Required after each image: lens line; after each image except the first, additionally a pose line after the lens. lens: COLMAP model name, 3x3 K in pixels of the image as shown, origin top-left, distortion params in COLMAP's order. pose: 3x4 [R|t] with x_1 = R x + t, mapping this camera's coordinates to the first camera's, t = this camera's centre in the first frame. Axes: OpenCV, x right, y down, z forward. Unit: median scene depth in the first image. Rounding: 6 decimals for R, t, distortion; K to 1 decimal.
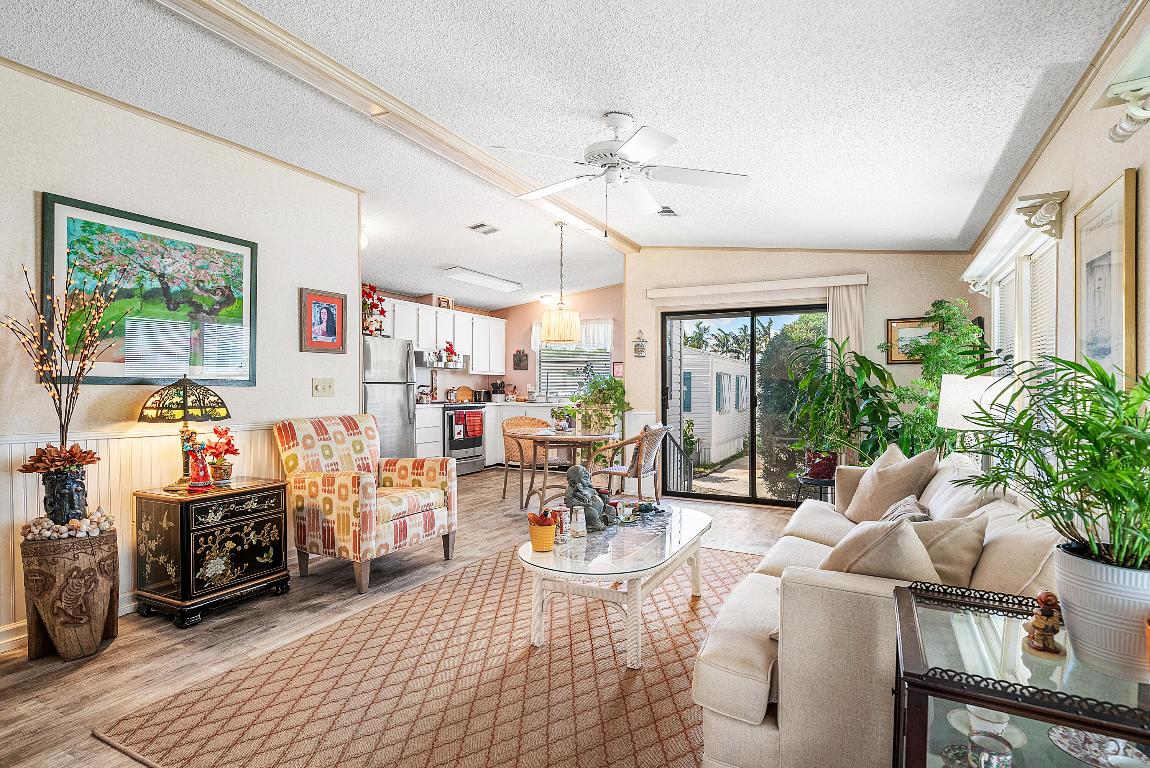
lens RADIAL K [[575.1, 0, 578.8], [0, 575.1, 393.6], [0, 0, 1]] dist [-0.000831, 0.000189]
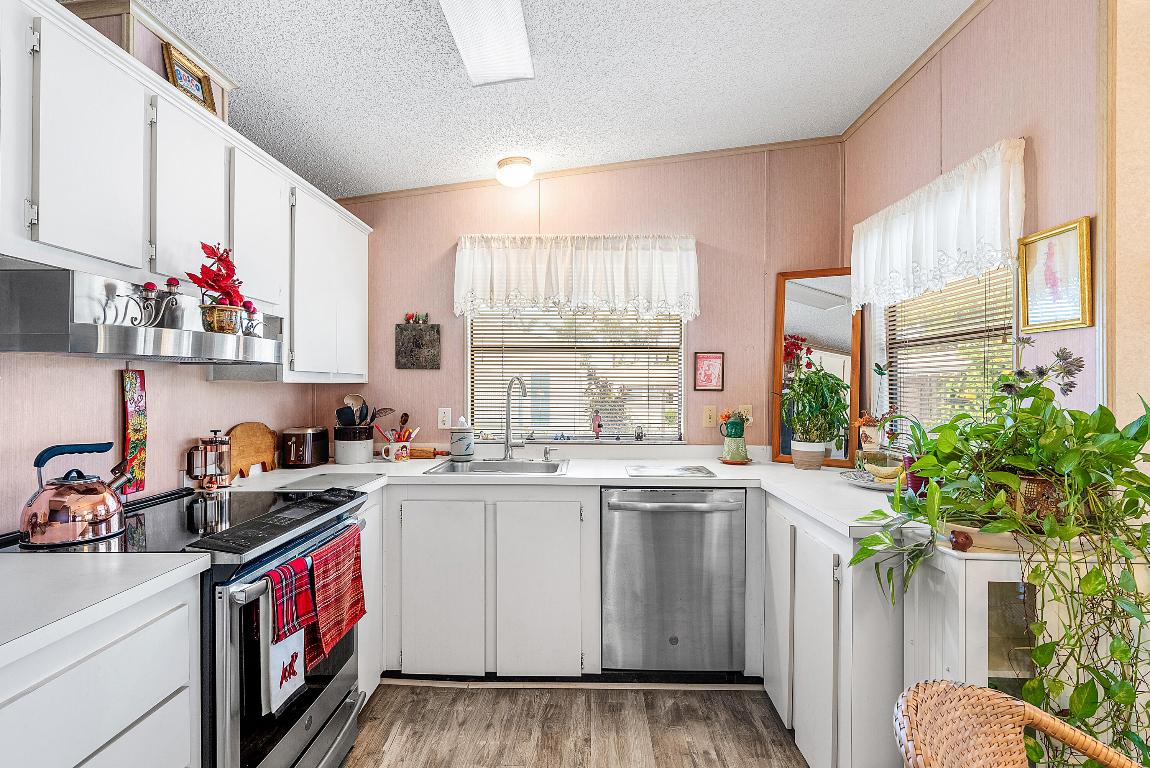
lens RADIAL K [[575.1, 0, 567.2], [0, 575.1, 383.9], [0, 0, 1]] dist [-0.000831, 0.000189]
pose [[0.907723, -0.000520, 0.419570, -0.255996], [0.005719, 0.999922, -0.011134, -0.041641], [-0.419532, 0.012506, 0.907655, 0.963710]]
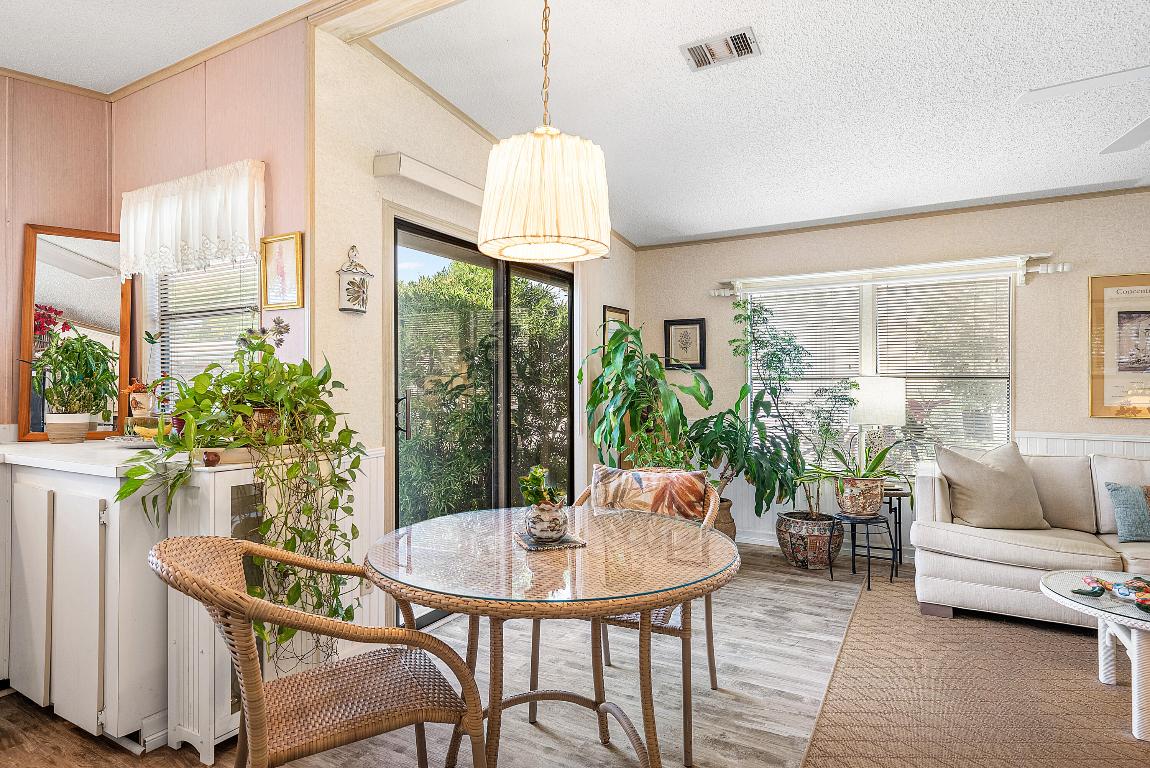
lens RADIAL K [[616.3, 0, 571.3], [0, 616.3, 382.6], [0, 0, 1]] dist [0.005382, -0.000339]
pose [[0.052983, -0.006350, 0.998575, -0.333933], [0.009280, 0.999940, 0.005867, -0.019035], [-0.998552, 0.008956, 0.053038, 0.897315]]
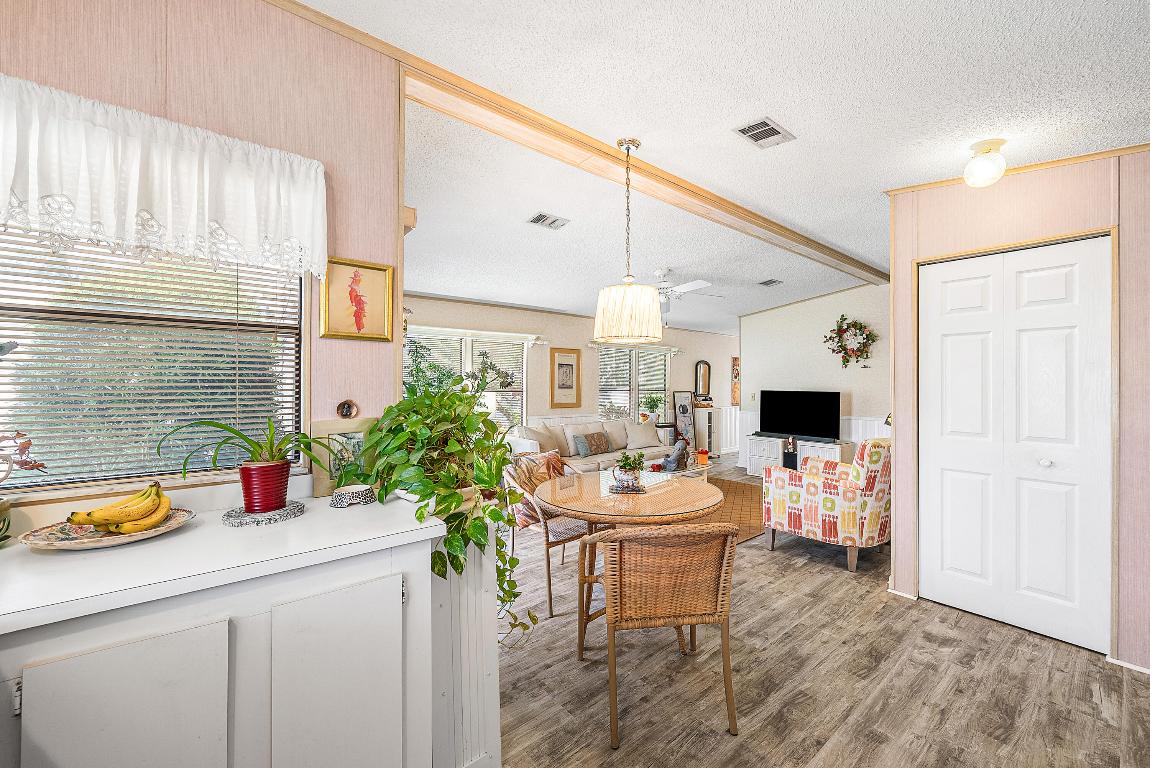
lens RADIAL K [[443.2, 0, 578.6], [0, 443.2, 386.3], [0, 0, 1]] dist [-0.003158, -0.000469]
pose [[-0.906515, -0.013509, 0.421958, -0.175908], [-0.009737, 0.999891, 0.011094, -0.039795], [-0.422062, 0.005948, -0.906547, 1.331102]]
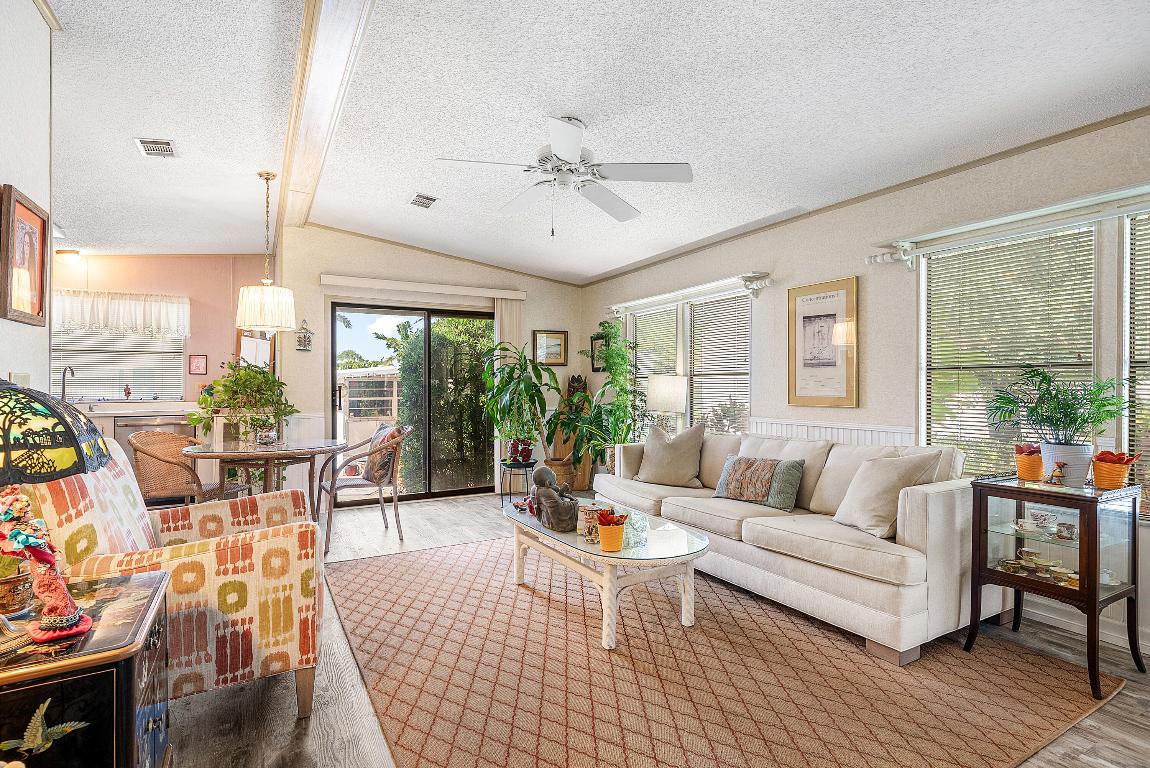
lens RADIAL K [[560.9, 0, 569.5], [0, 560.9, 401.6], [0, 0, 1]] dist [0.005237, -0.002715]
pose [[0.563785, -0.032874, 0.825267, -0.390523], [0.018807, 0.999459, 0.026965, -0.004025], [-0.825707, 0.000318, 0.564099, 0.227069]]
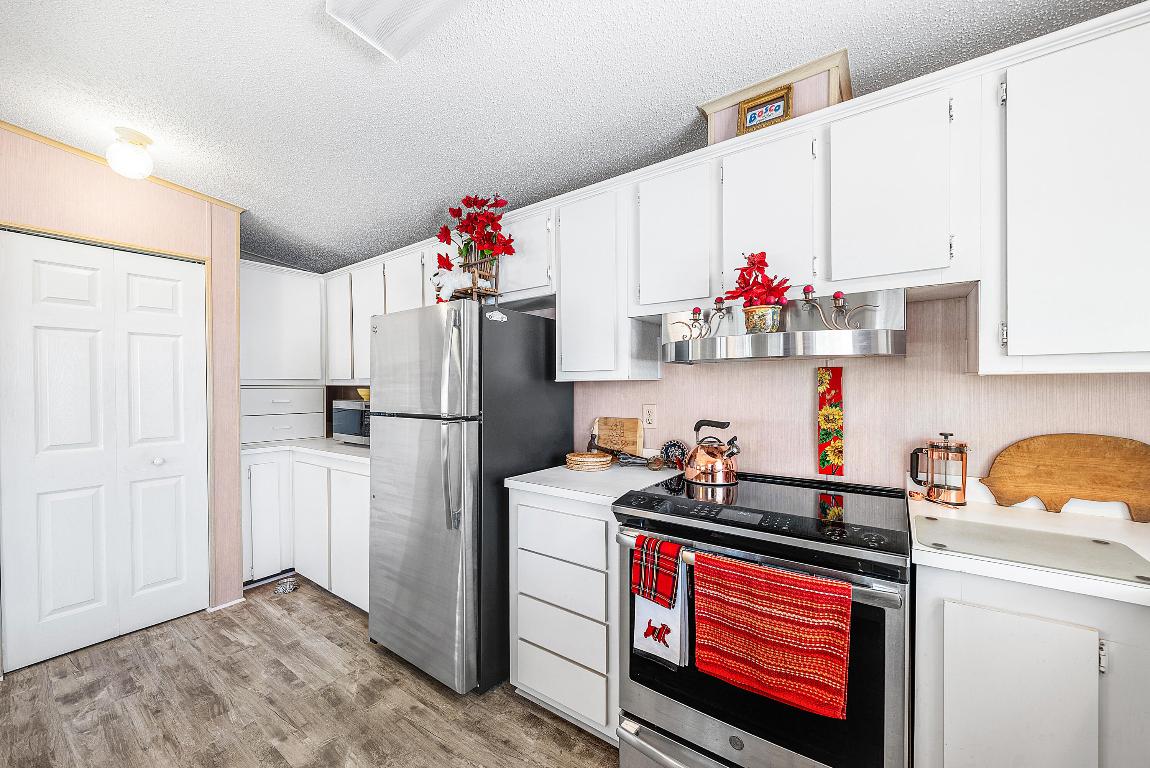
lens RADIAL K [[443.2, 0, 580.3], [0, 443.2, 391.3], [0, 0, 1]] dist [-0.003158, -0.000469]
pose [[-0.159583, 0.010698, -0.987127, -0.029467], [-0.000396, 0.999940, 0.010901, -0.042386], [0.987185, 0.002131, -0.159569, 1.253911]]
